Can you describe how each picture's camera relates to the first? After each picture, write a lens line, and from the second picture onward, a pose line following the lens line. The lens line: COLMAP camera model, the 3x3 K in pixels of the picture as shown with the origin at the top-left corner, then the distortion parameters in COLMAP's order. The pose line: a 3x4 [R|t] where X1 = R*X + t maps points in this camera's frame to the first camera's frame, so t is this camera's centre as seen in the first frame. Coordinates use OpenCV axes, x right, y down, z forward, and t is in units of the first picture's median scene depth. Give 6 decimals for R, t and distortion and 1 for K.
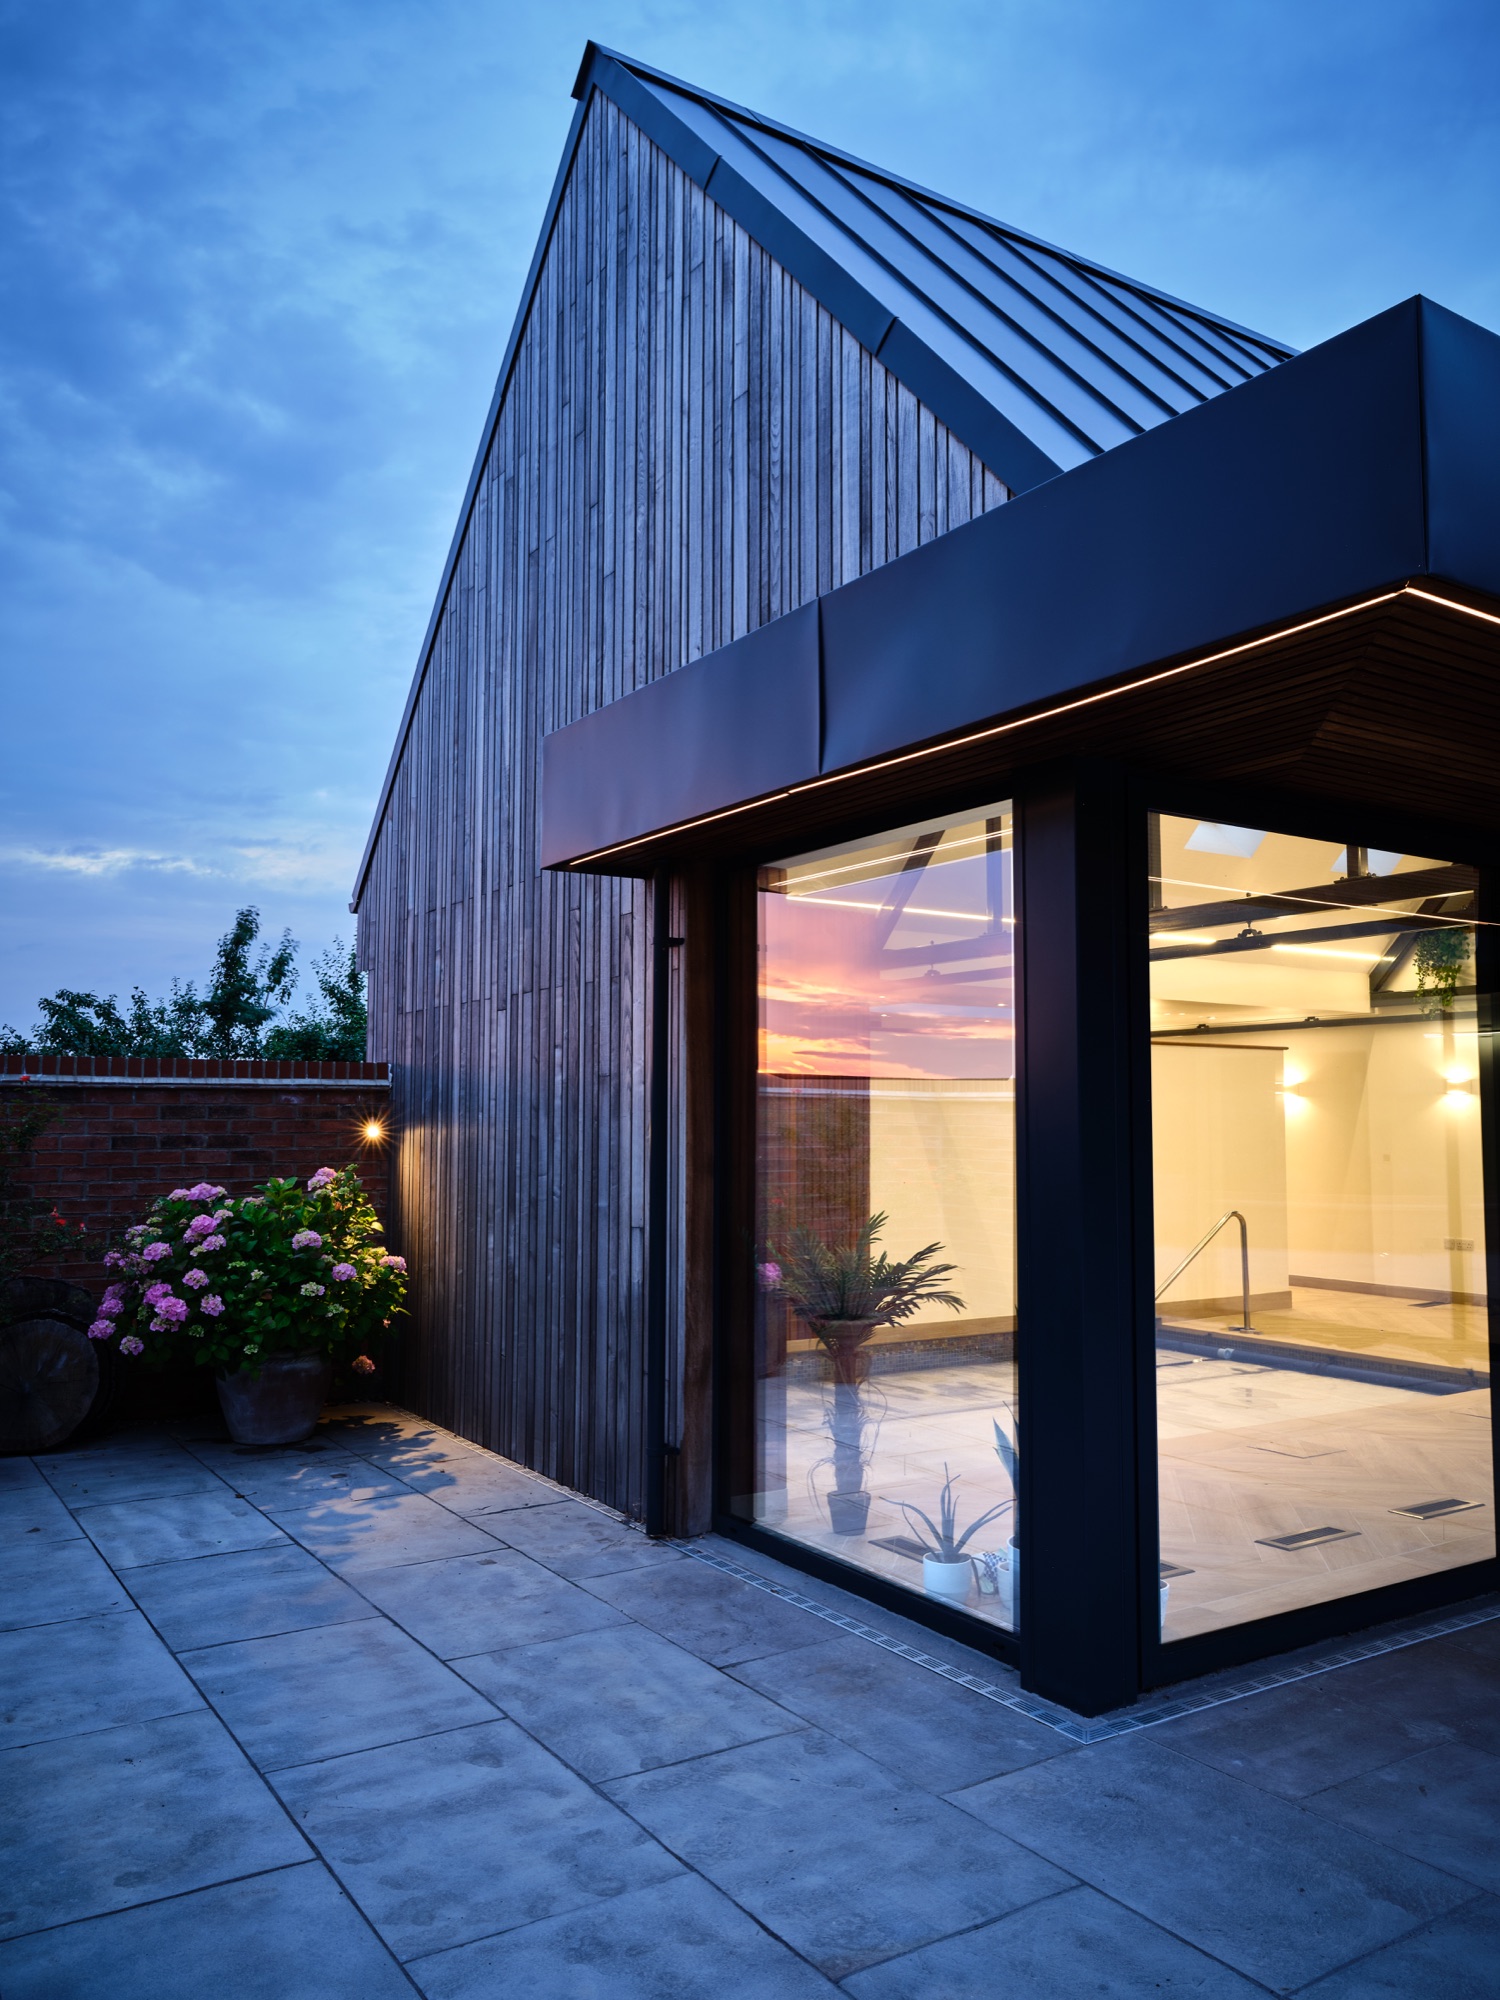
lens RADIAL K [[1474.5, 0, 750.0], [0, 1474.5, 1000.0], [0, 0, 1]] dist [-0.004683, 0.001896]
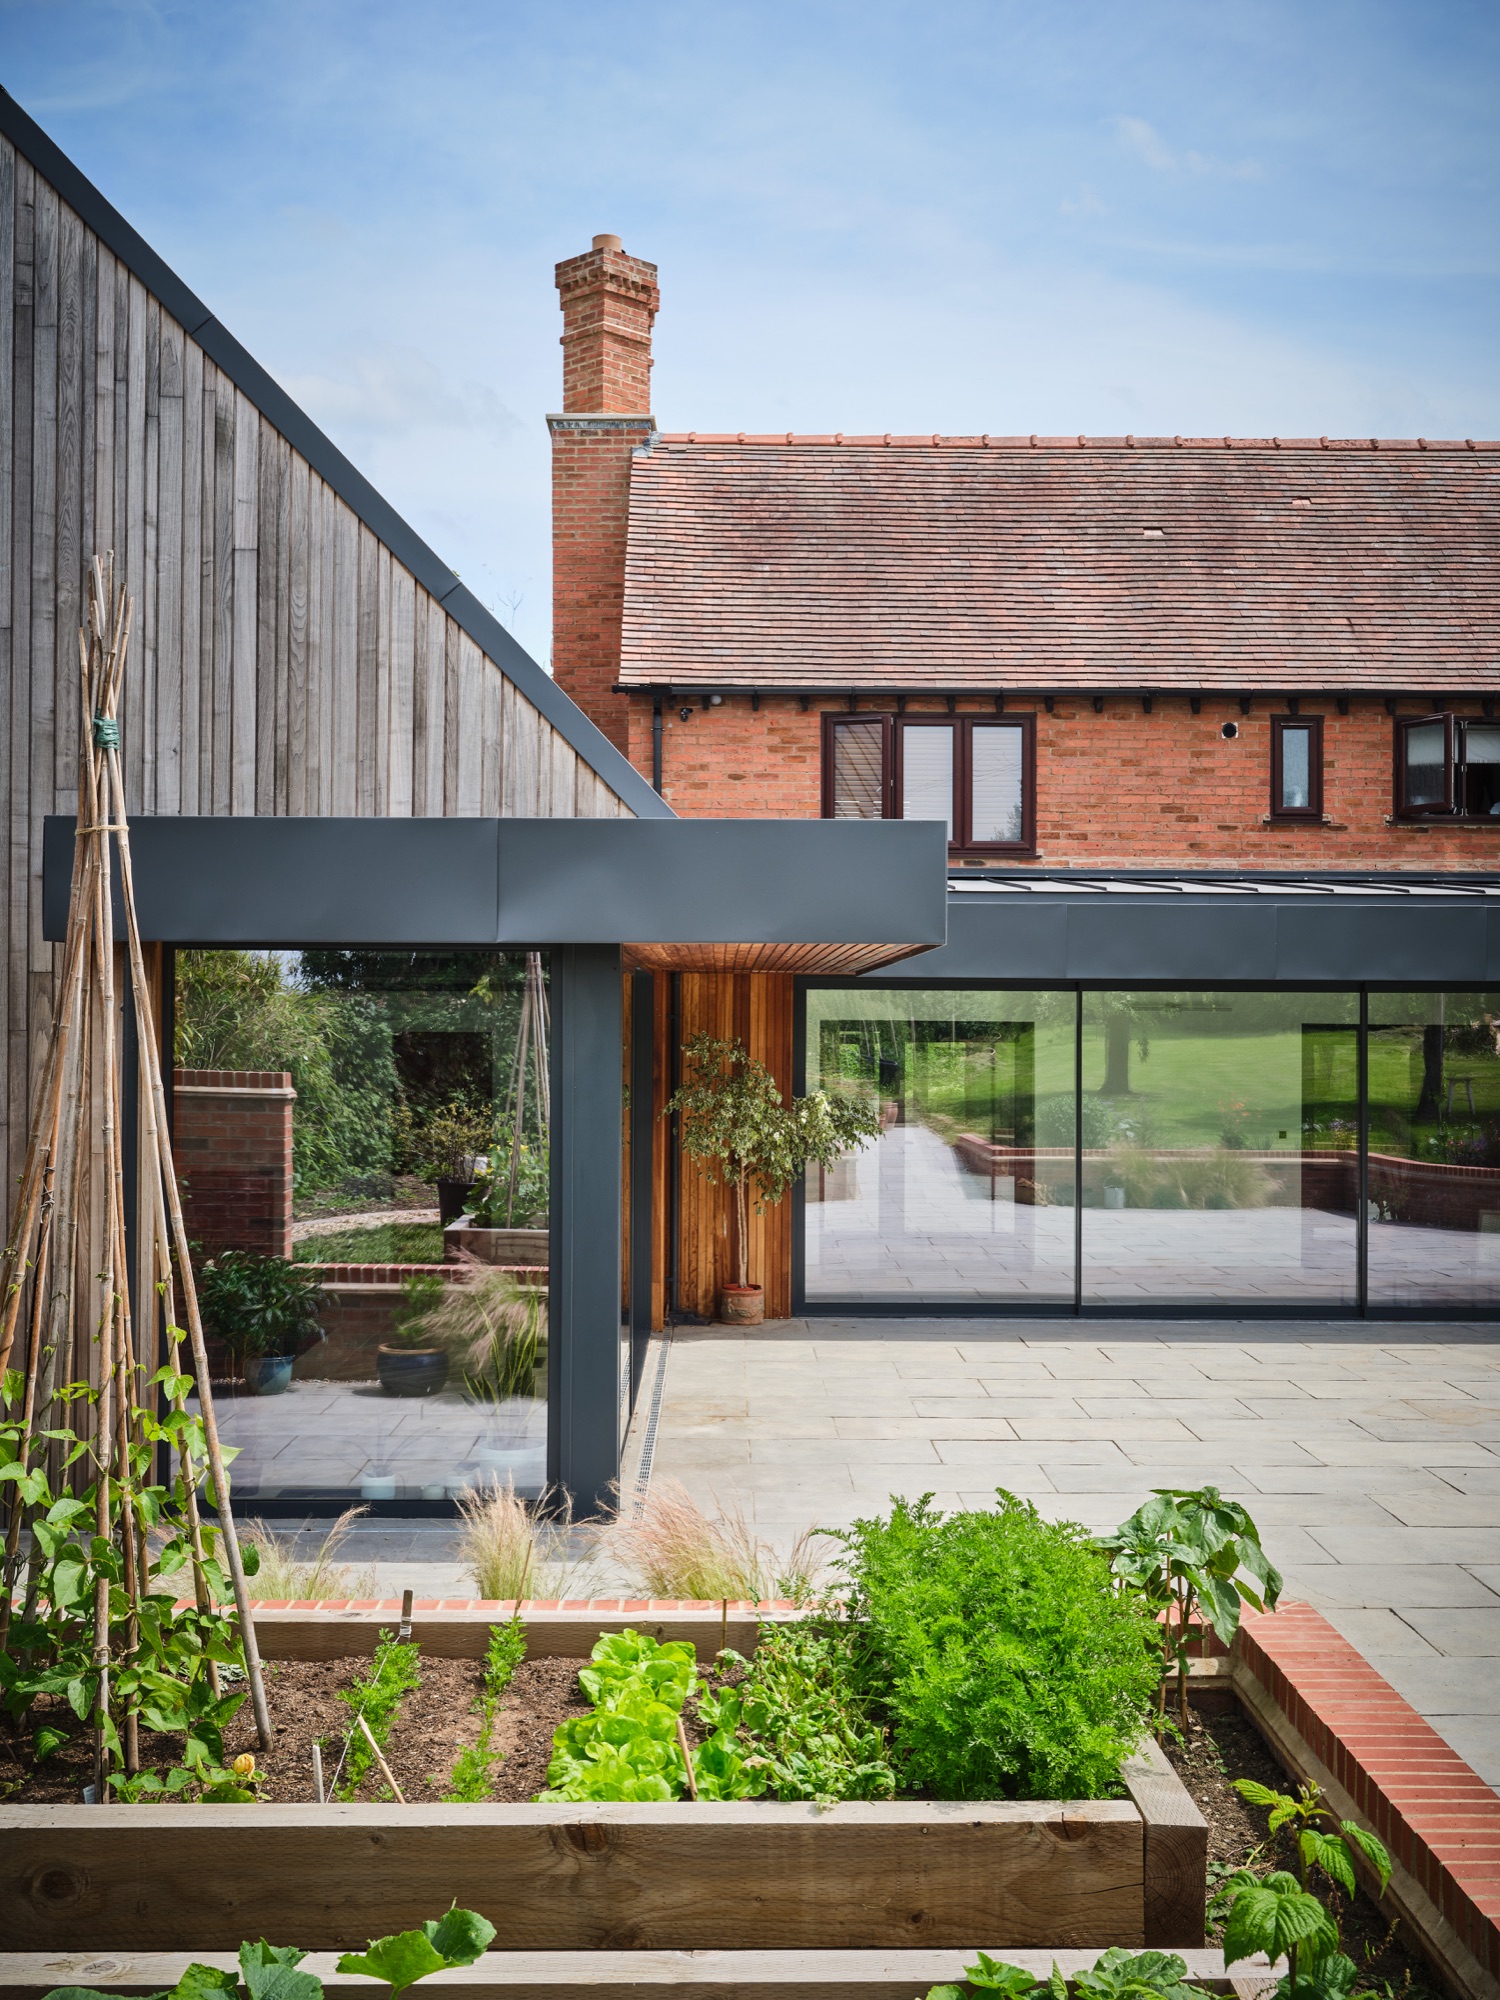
lens RADIAL K [[2170.2, 0, 750.0], [0, 2170.2, 1000.0], [0, 0, 1]] dist [-0.001661, -0.008017]
pose [[0.527459, 0.008055, 0.849542, -1.041266], [-0.071929, 0.996788, 0.035207, -0.118726], [-0.846530, -0.079676, 0.526344, -0.225957]]
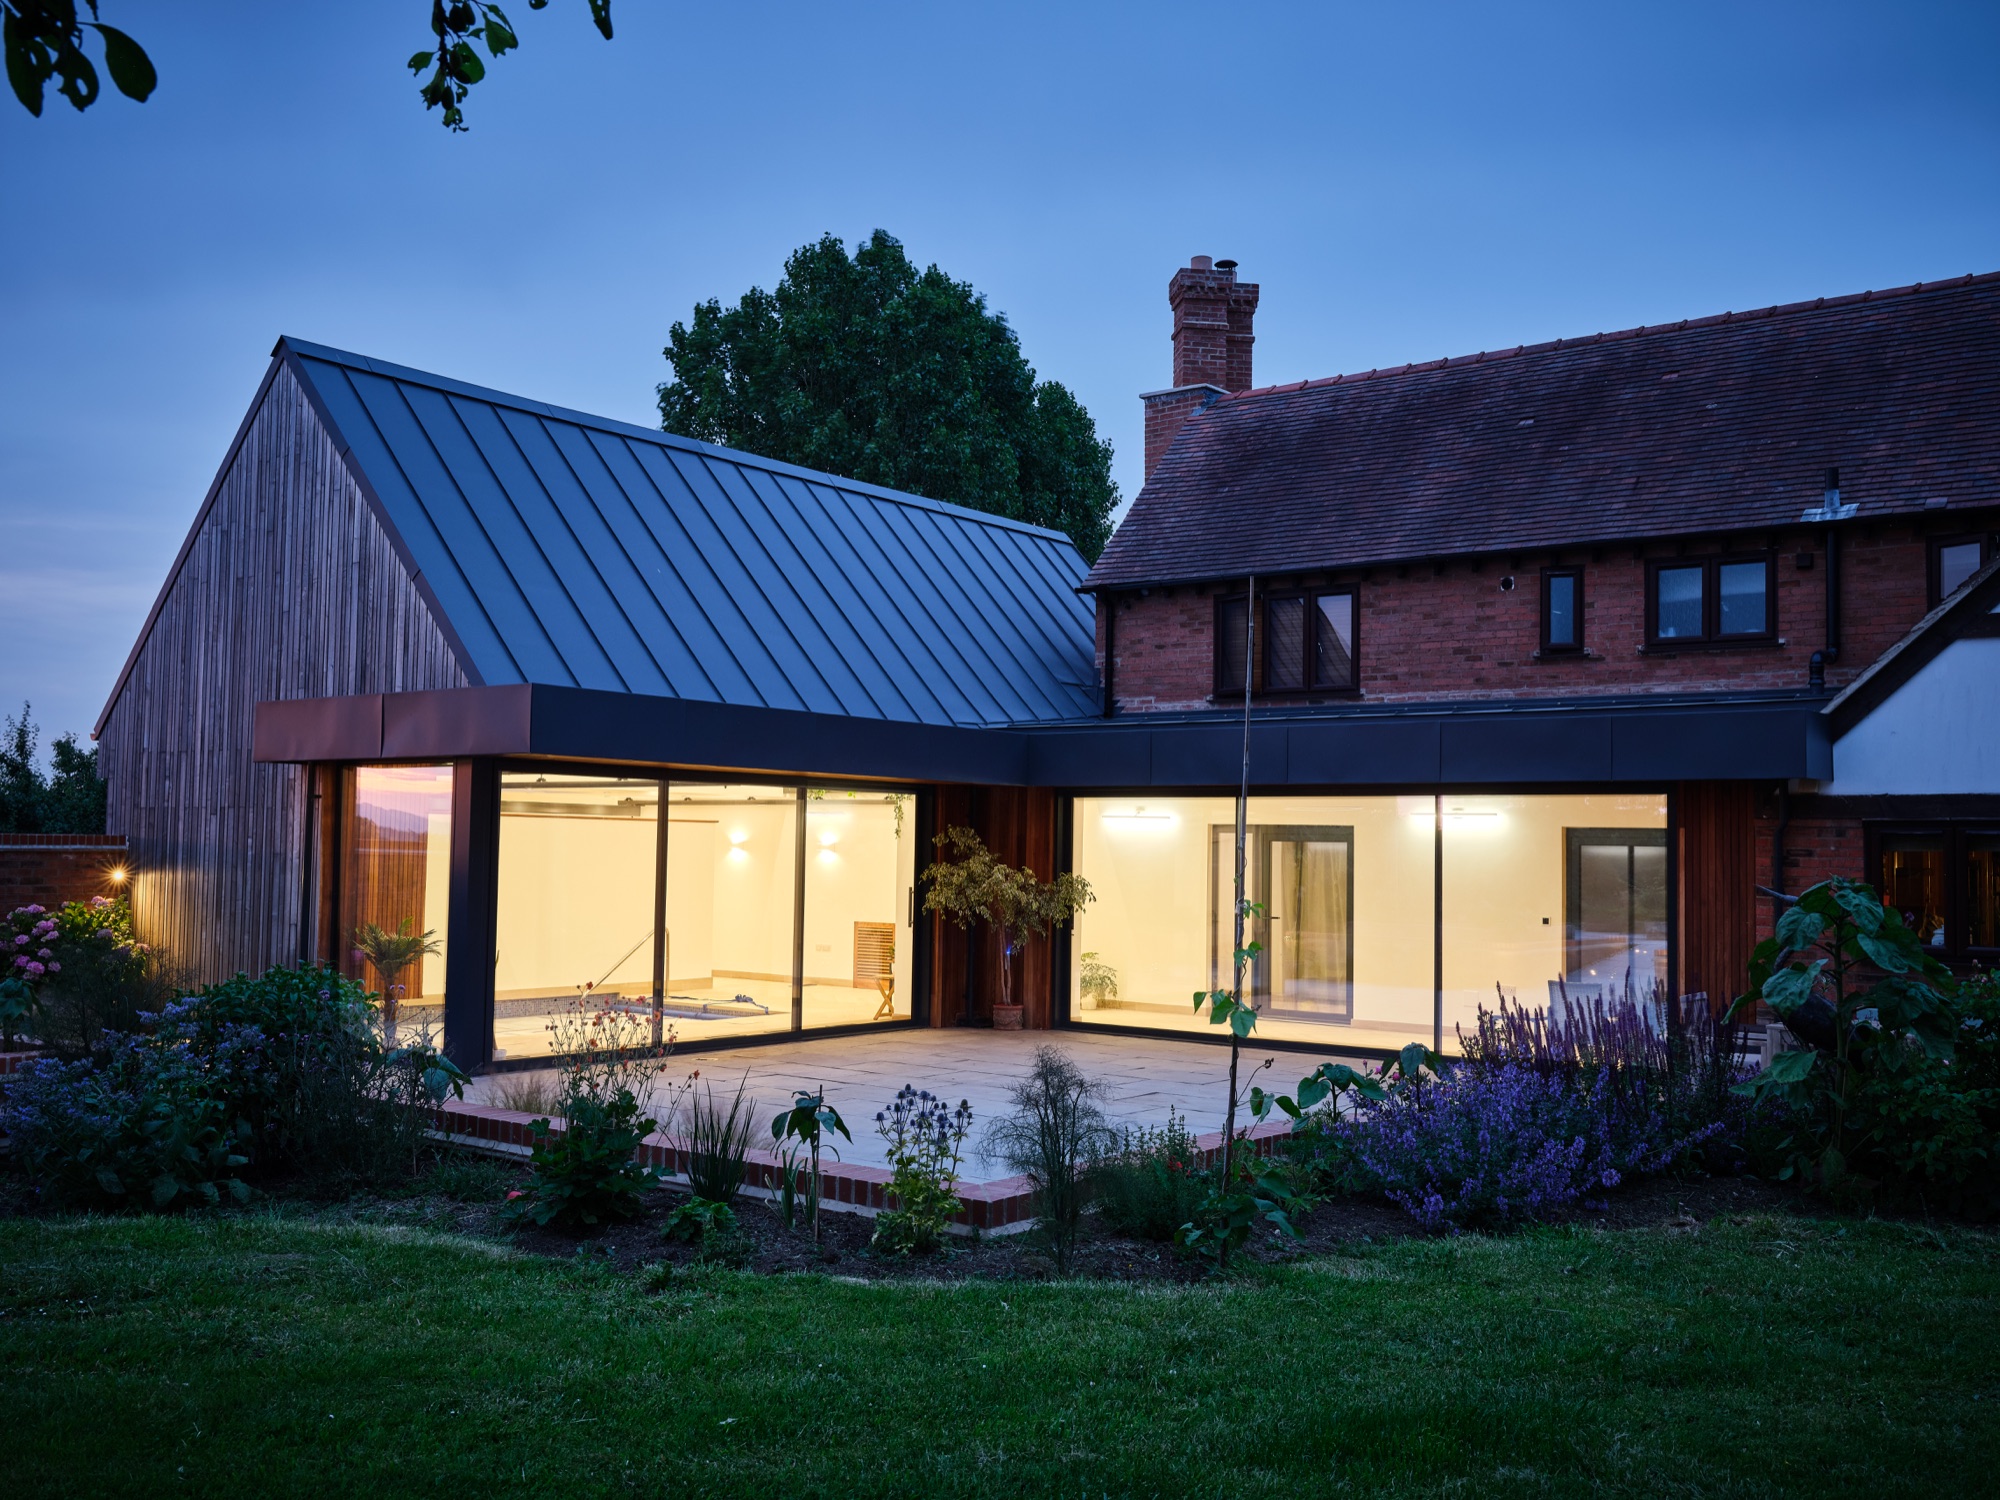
lens RADIAL K [[1796.3, 0, 1000.0], [0, 1796.3, 750.0], [0, 0, 1]] dist [-0.007356, -0.007748]
pose [[0.938813, 0.030707, 0.343057, -0.011894], [-0.041121, 0.998887, 0.023120, -0.185906], [-0.341965, -0.035812, 0.939030, -1.648975]]
